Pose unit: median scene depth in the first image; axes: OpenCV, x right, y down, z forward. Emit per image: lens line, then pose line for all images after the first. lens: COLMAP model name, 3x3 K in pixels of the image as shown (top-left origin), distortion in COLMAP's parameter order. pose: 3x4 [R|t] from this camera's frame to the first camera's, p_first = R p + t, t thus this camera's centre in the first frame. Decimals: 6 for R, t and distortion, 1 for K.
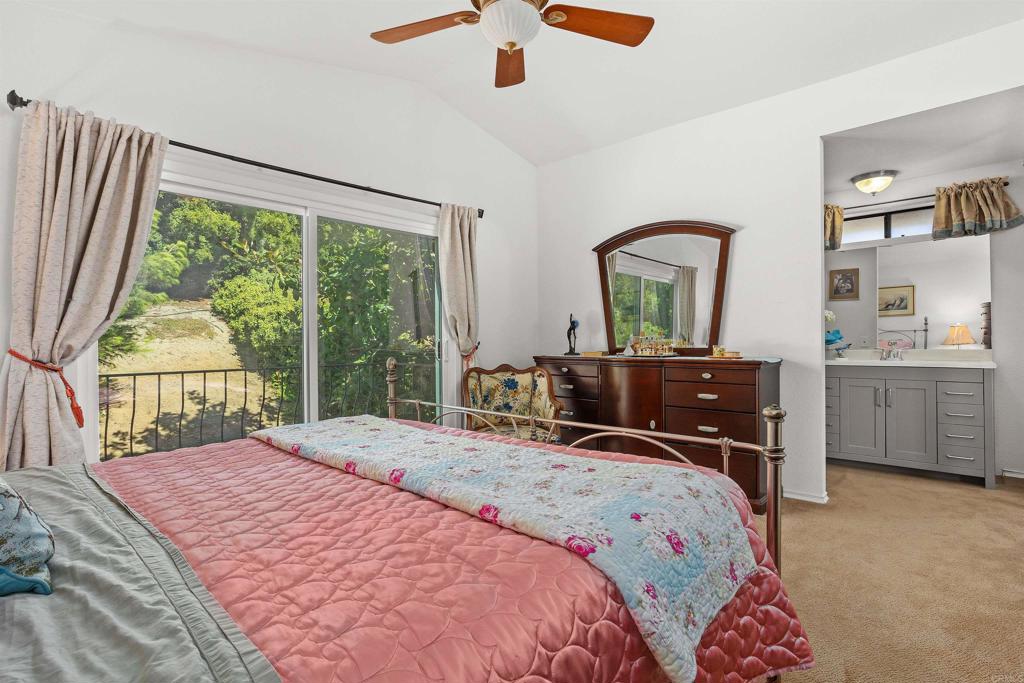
lens RADIAL K [[506.1, 0, 514.5], [0, 506.1, 341.1], [0, 0, 1]] dist [-0.042187, 0.029459]
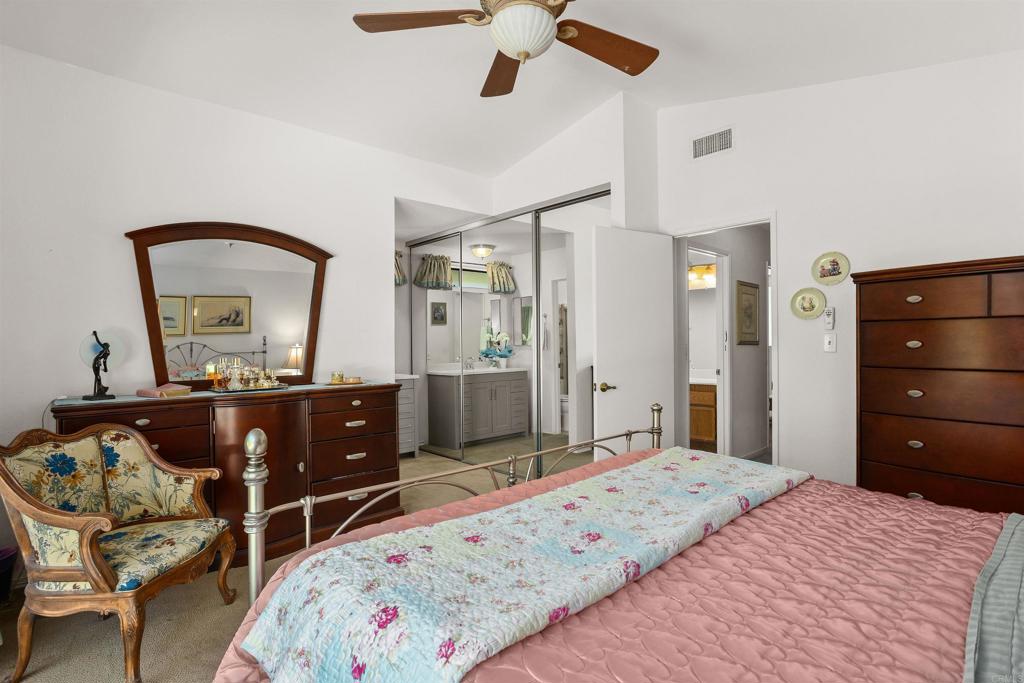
lens RADIAL K [[506.1, 0, 514.5], [0, 506.1, 341.1], [0, 0, 1]] dist [-0.042187, 0.029459]
pose [[0.101513, 0.010220, 0.994782, -0.489590], [0.015432, 0.999811, -0.011846, -0.031203], [-0.994715, 0.016554, 0.101336, 0.487572]]
